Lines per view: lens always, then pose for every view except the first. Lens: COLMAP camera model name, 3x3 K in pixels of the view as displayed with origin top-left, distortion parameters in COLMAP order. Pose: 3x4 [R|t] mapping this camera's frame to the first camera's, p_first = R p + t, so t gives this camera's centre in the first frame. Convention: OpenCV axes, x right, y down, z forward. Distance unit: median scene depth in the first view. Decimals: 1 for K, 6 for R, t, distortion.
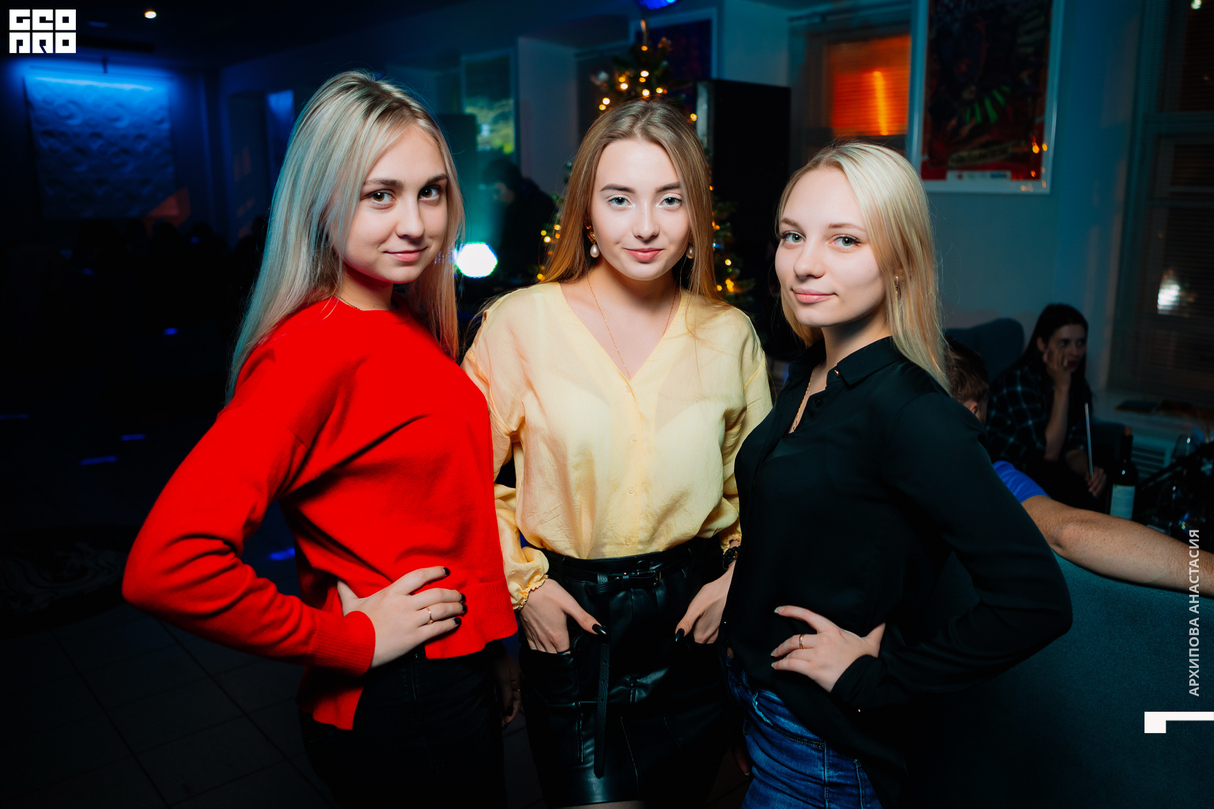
lens RADIAL K [[1043.8, 0, 607.0], [0, 1043.8, 404.5], [0, 0, 1]] dist [-0.050549, 0.008835]
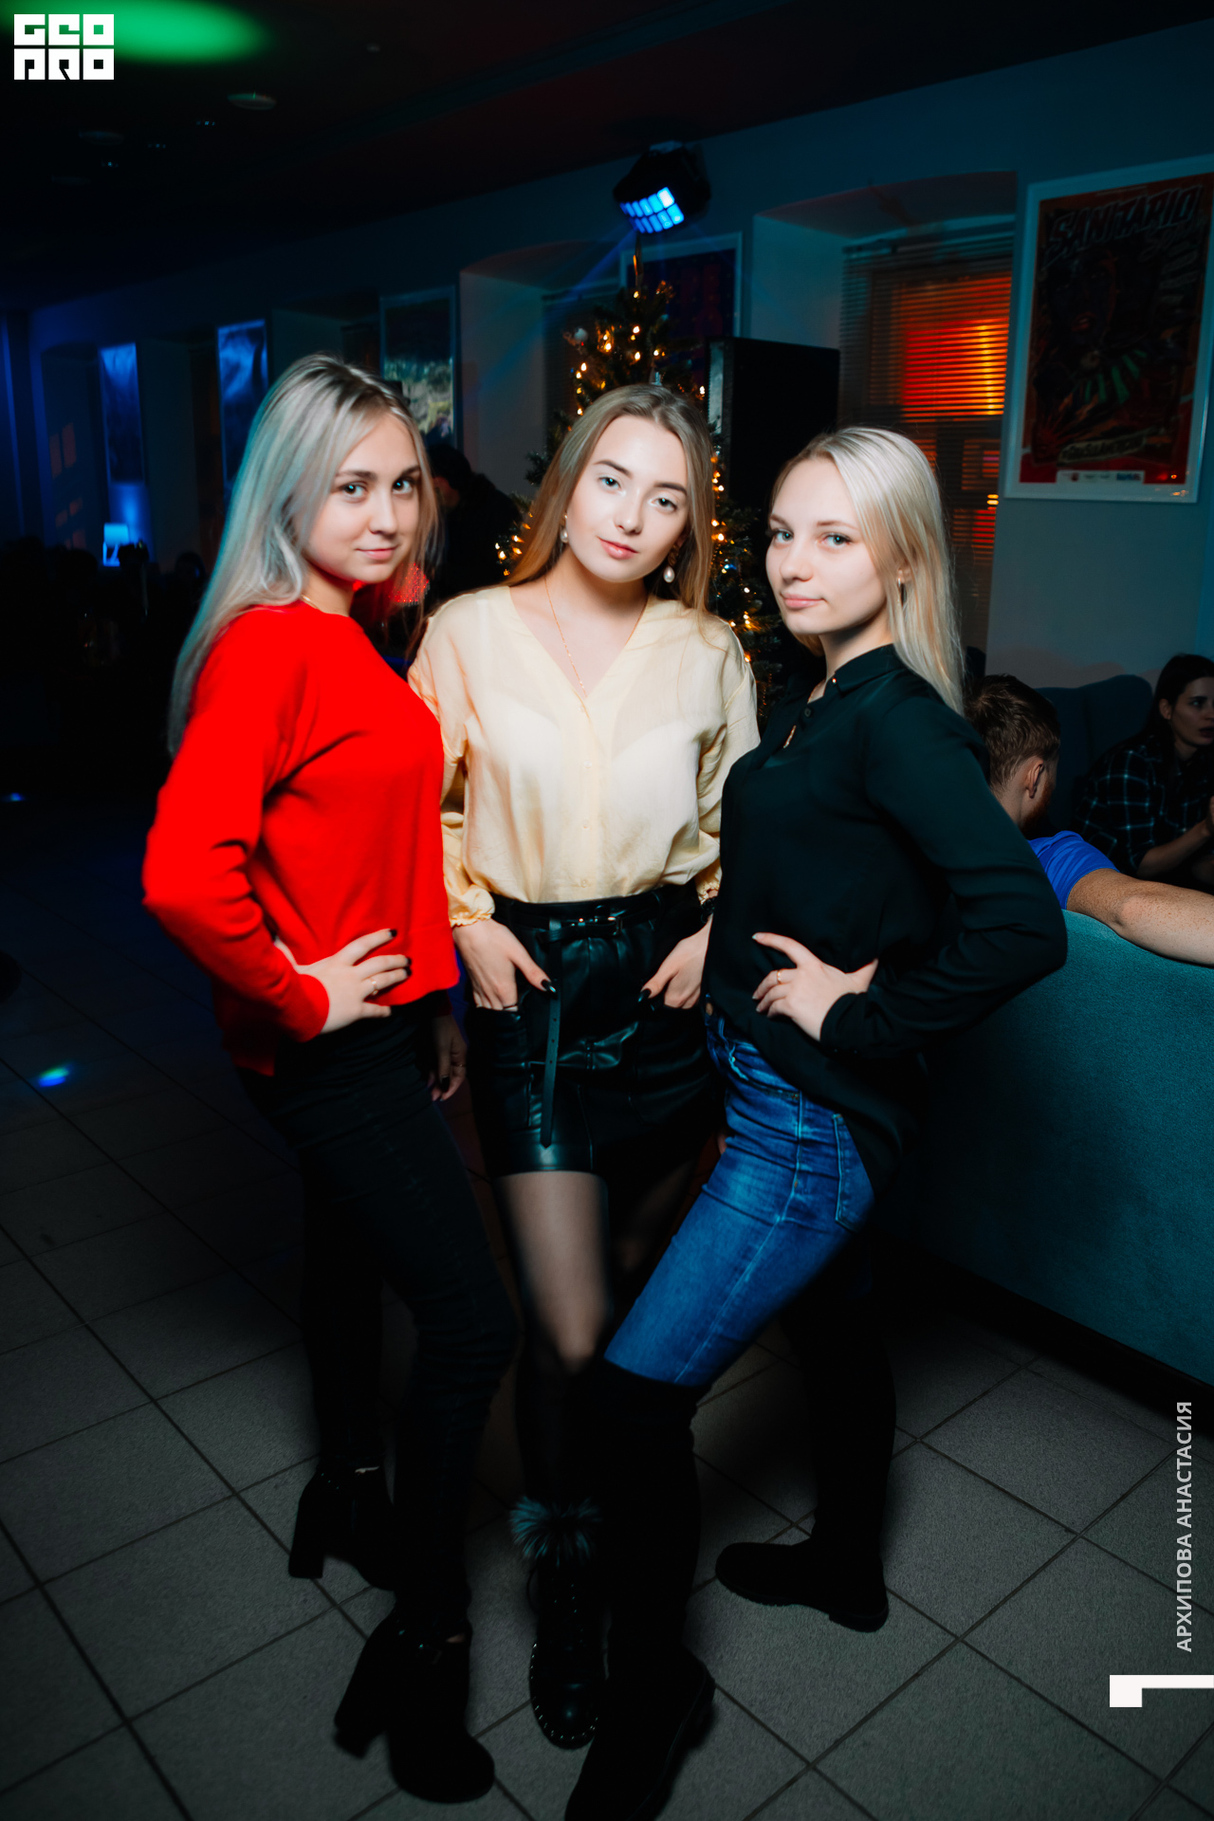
lens RADIAL K [[1565.7, 0, 607.0], [0, 1565.7, 910.5], [0, 0, 1]] dist [-0.050549, 0.008835]
pose [[0.999921, 0.006894, 0.010522, 0.015013], [-0.007472, 0.998406, 0.055935, 0.060479], [-0.010119, -0.056009, 0.998379, -0.243632]]
